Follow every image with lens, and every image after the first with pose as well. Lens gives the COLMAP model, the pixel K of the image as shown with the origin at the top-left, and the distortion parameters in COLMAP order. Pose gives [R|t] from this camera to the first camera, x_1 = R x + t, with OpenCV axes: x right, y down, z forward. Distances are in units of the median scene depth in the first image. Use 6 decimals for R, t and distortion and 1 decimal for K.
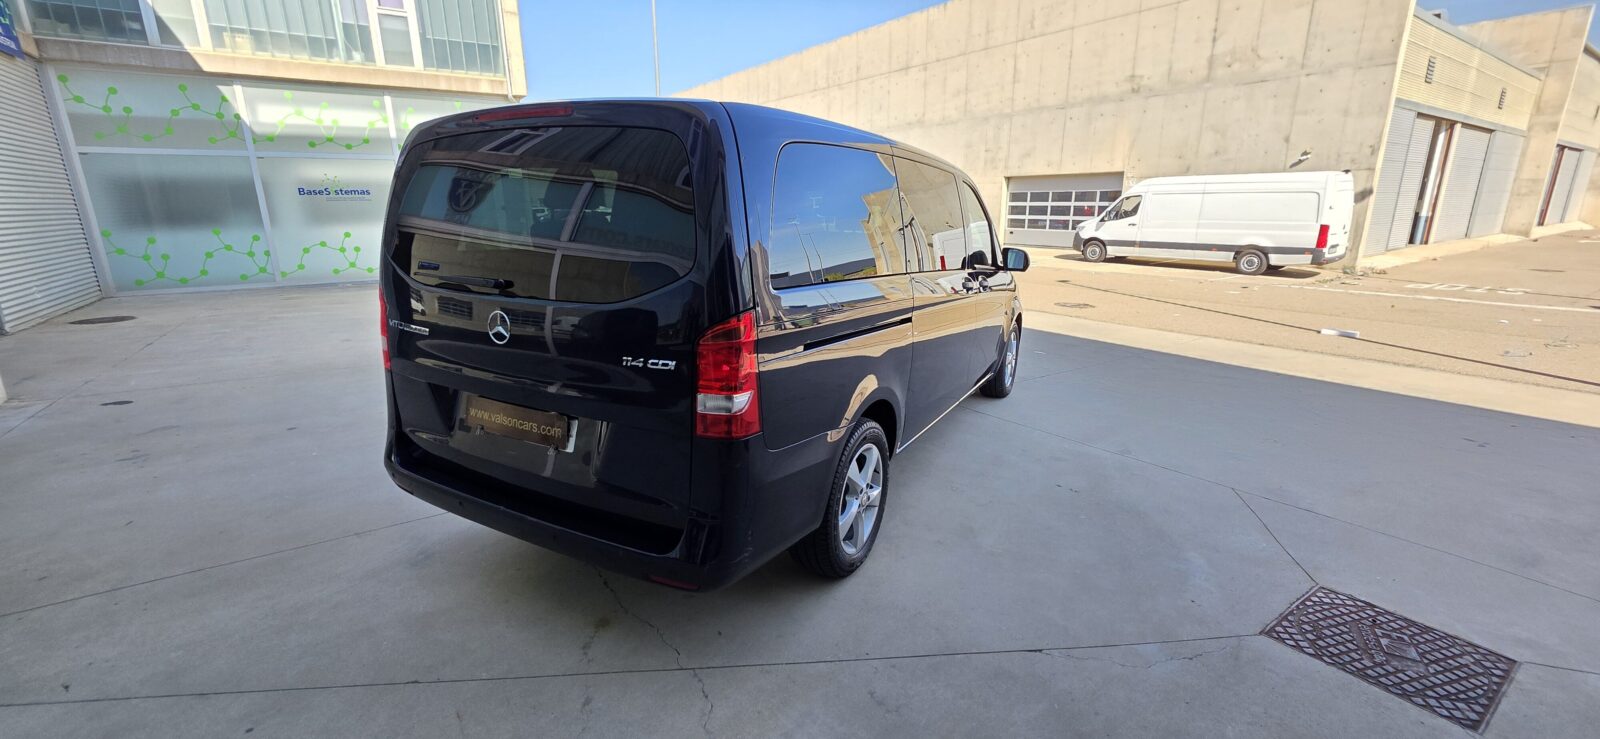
lens RADIAL K [[640.2, 0, 793.4], [0, 640.2, 370.6], [0, 0, 1]] dist [0.001536, -0.000160]
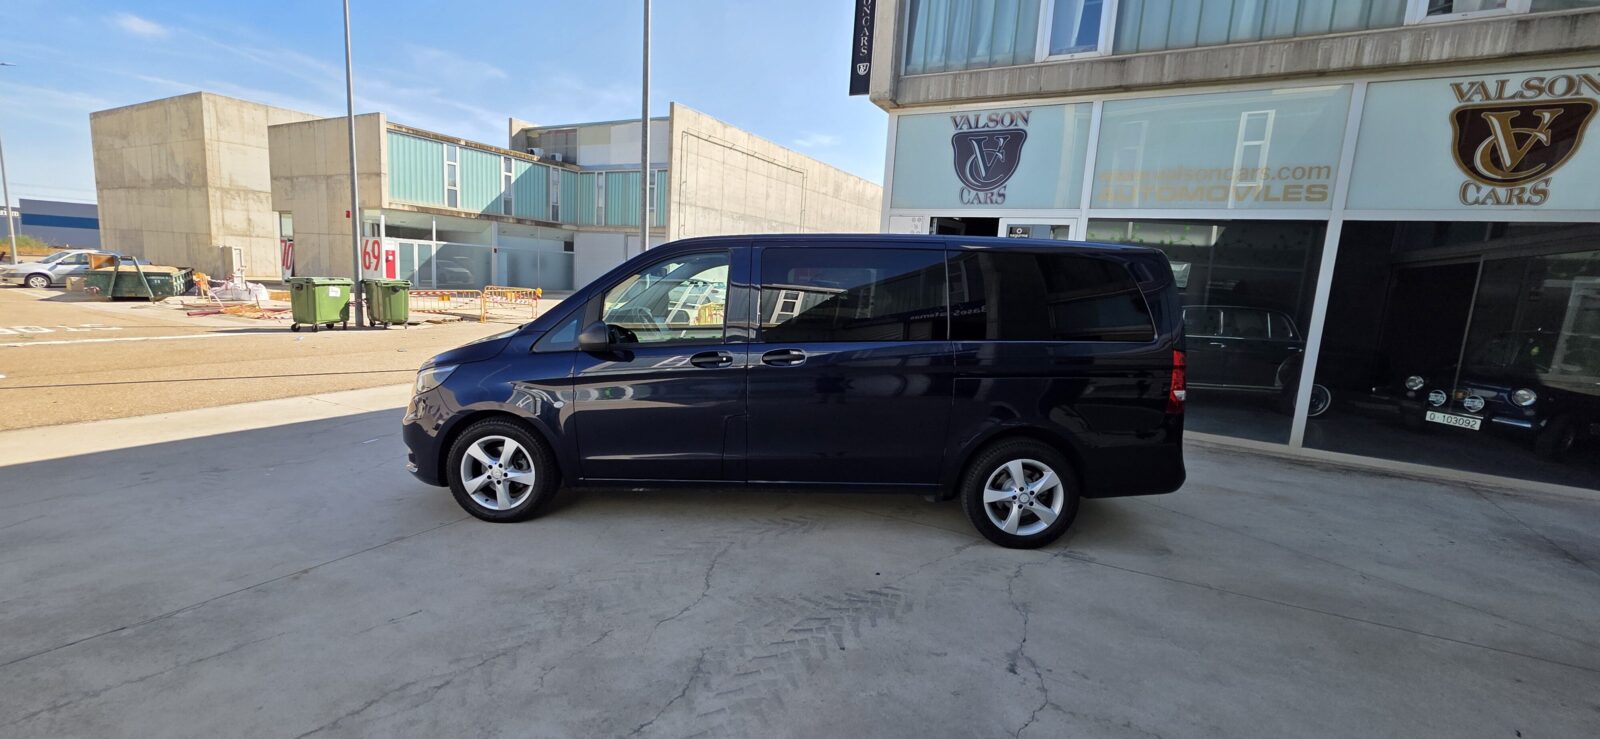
lens RADIAL K [[639.9, 0, 796.7], [0, 639.9, 370.9], [0, 0, 1]] dist [0.002108, -0.000286]
pose [[-0.446353, -0.148722, 0.882412, -0.233615], [0.174704, 0.952635, 0.248929, -0.093461], [-0.877638, 0.265271, -0.399228, 0.358090]]
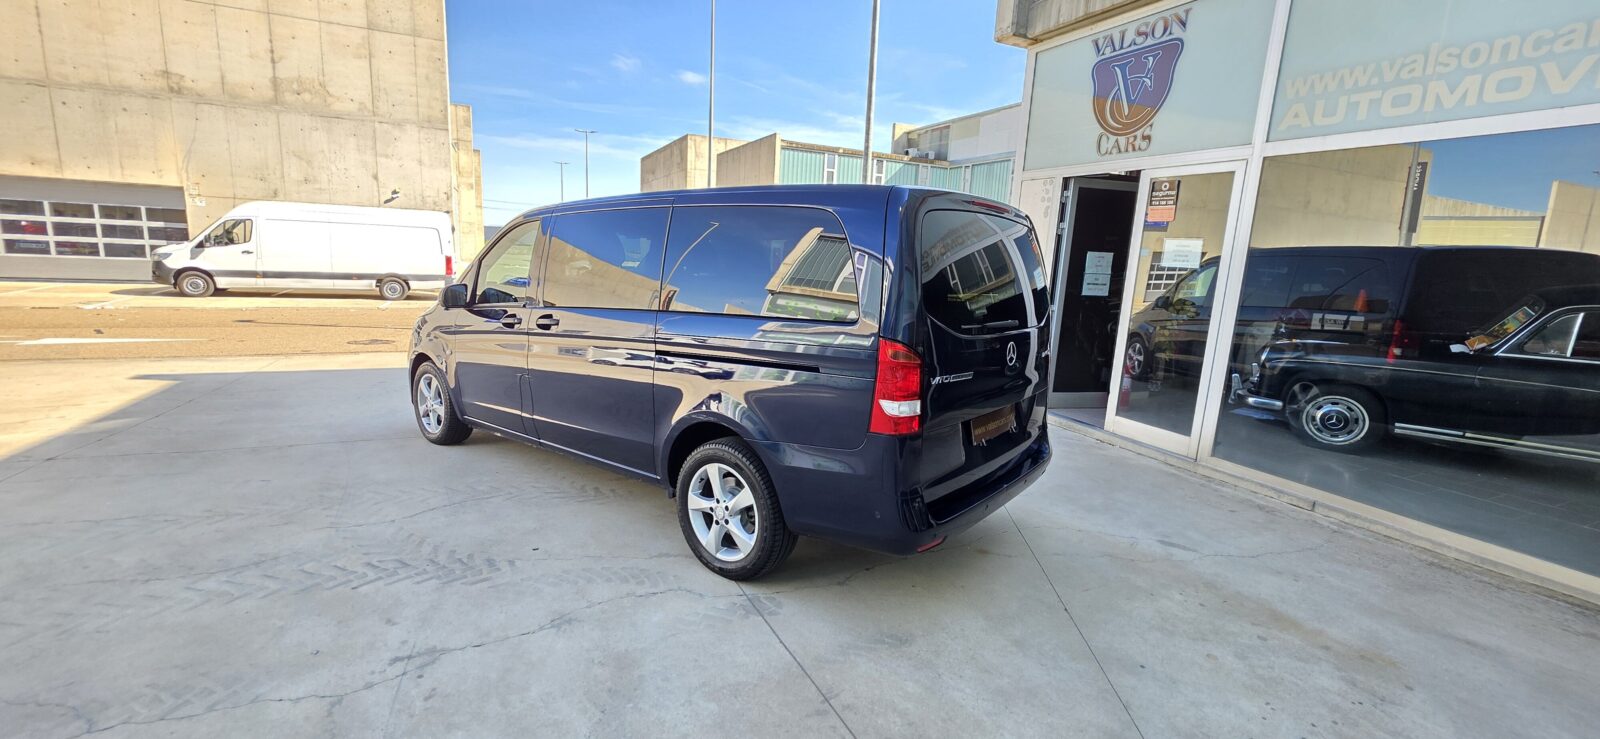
lens RADIAL K [[642.8, 0, 798.3], [0, 642.8, 369.2], [0, 0, 1]] dist [0.001023, 0.000464]
pose [[0.169239, -0.163293, 0.971954, -0.241911], [0.201241, 0.971128, 0.128114, -0.038922], [-0.964811, 0.173915, 0.197214, 0.147524]]
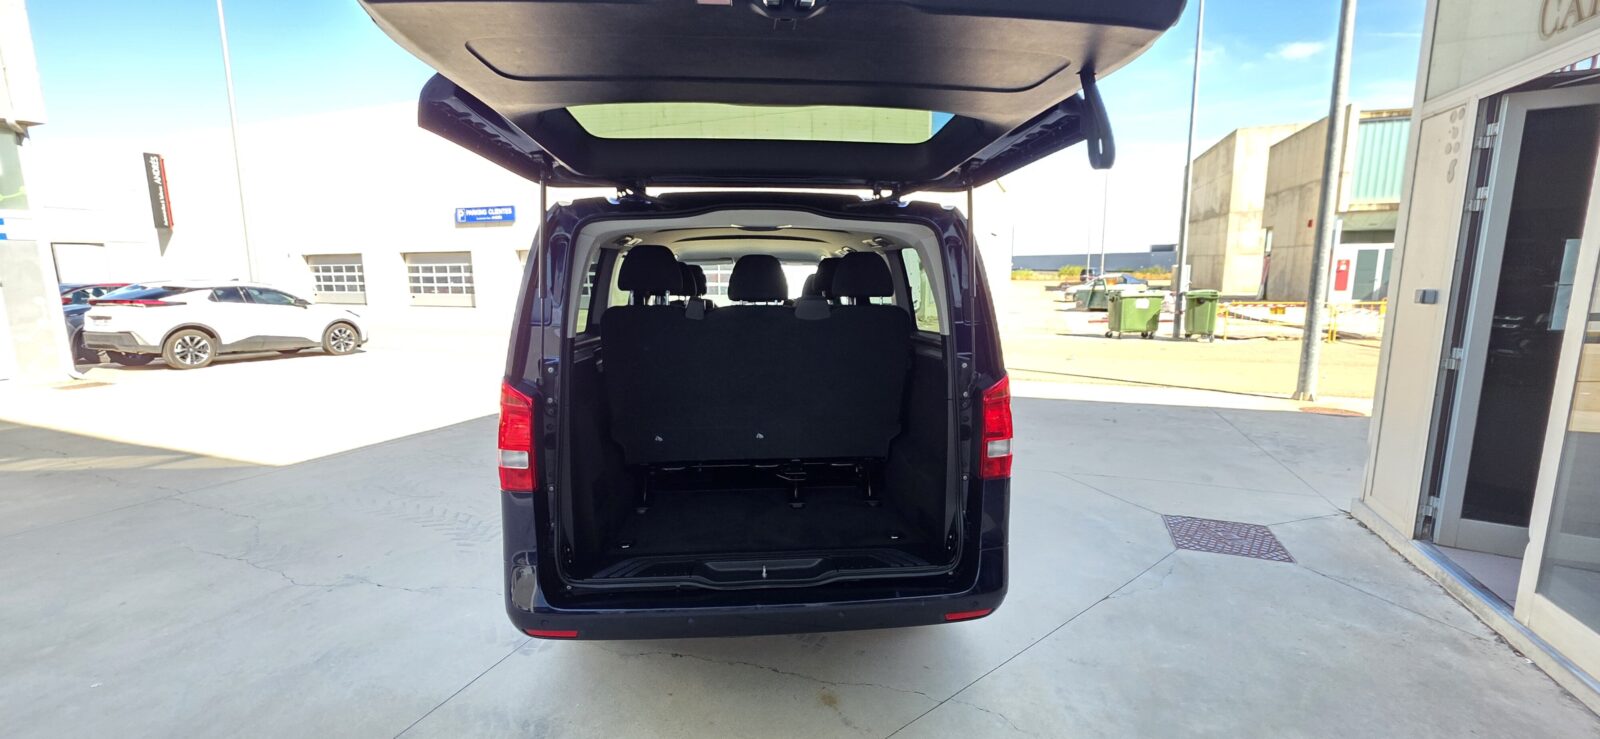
lens RADIAL K [[645.9, 0, 795.1], [0, 645.9, 369.8], [0, 0, 1]] dist [0.001291, -0.000110]
pose [[0.830632, -0.089342, 0.549607, -0.119602], [0.145036, 0.987687, -0.058641, -0.008525], [-0.537601, 0.128422, 0.833363, 0.018072]]
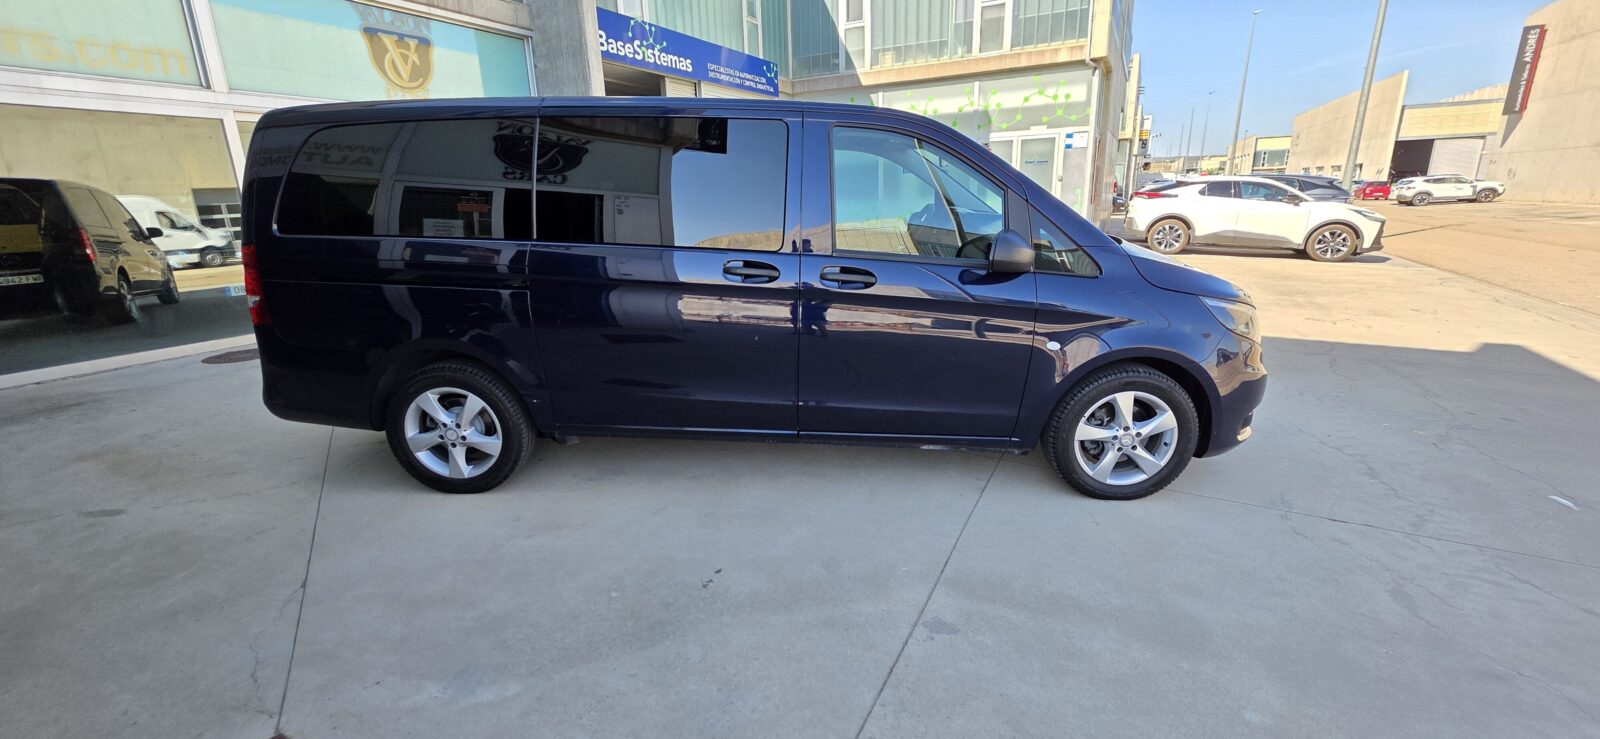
lens RADIAL K [[639.2, 0, 790.2], [0, 639.2, 372.7], [0, 0, 1]] dist [0.001820, 0.000051]
pose [[0.460848, 0.233165, -0.856302, 0.212224], [-0.197862, 0.967579, 0.156979, -0.032073], [0.865142, 0.097086, 0.492041, 0.151955]]
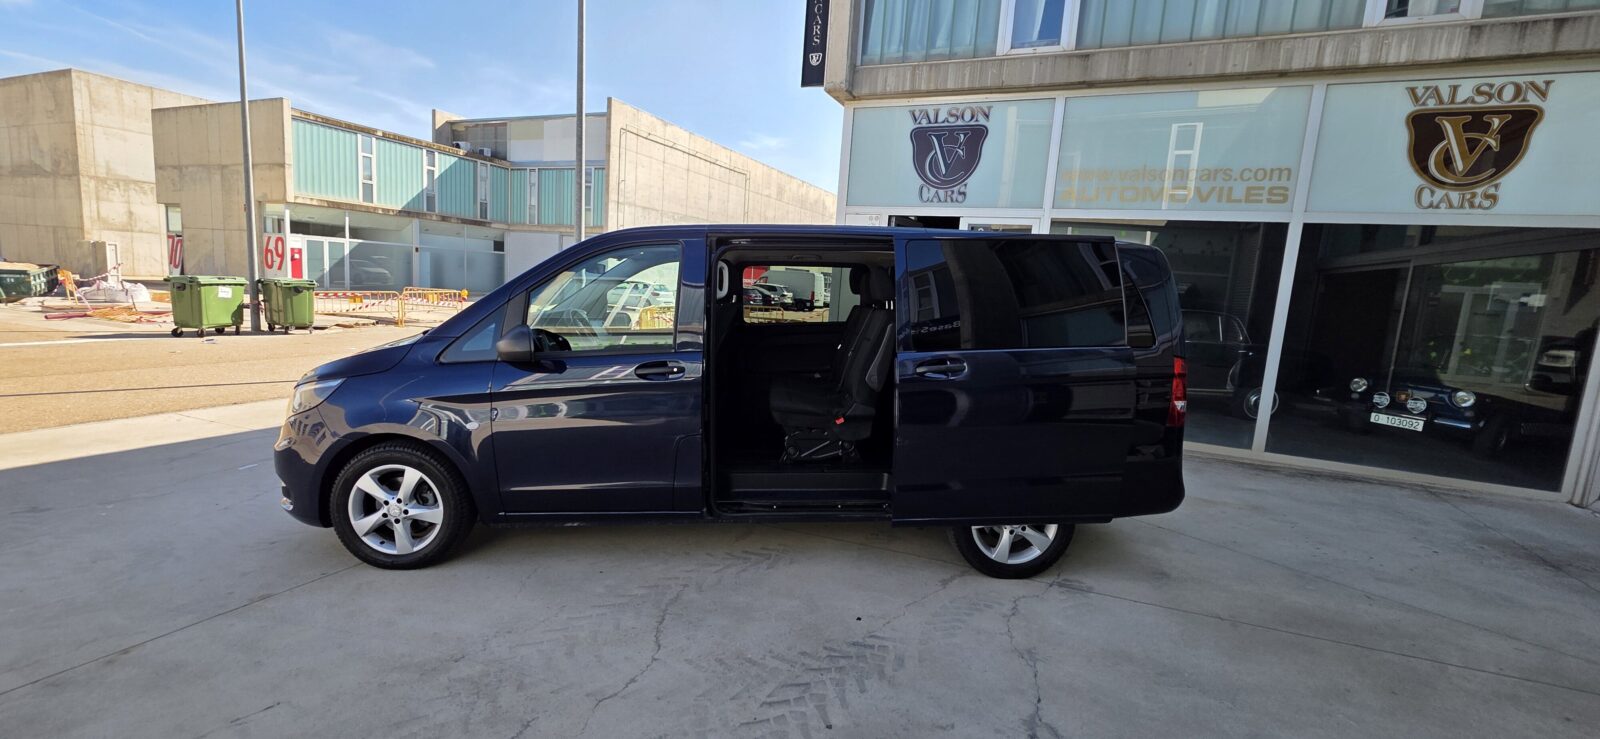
lens RADIAL K [[642.8, 0, 798.3], [0, 642.8, 369.2], [0, 0, 1]] dist [0.001023, 0.000464]
pose [[-0.526317, -0.137564, 0.839087, -0.204333], [0.158468, 0.953667, 0.255748, -0.089303], [-0.835391, 0.267573, -0.480132, 0.351126]]
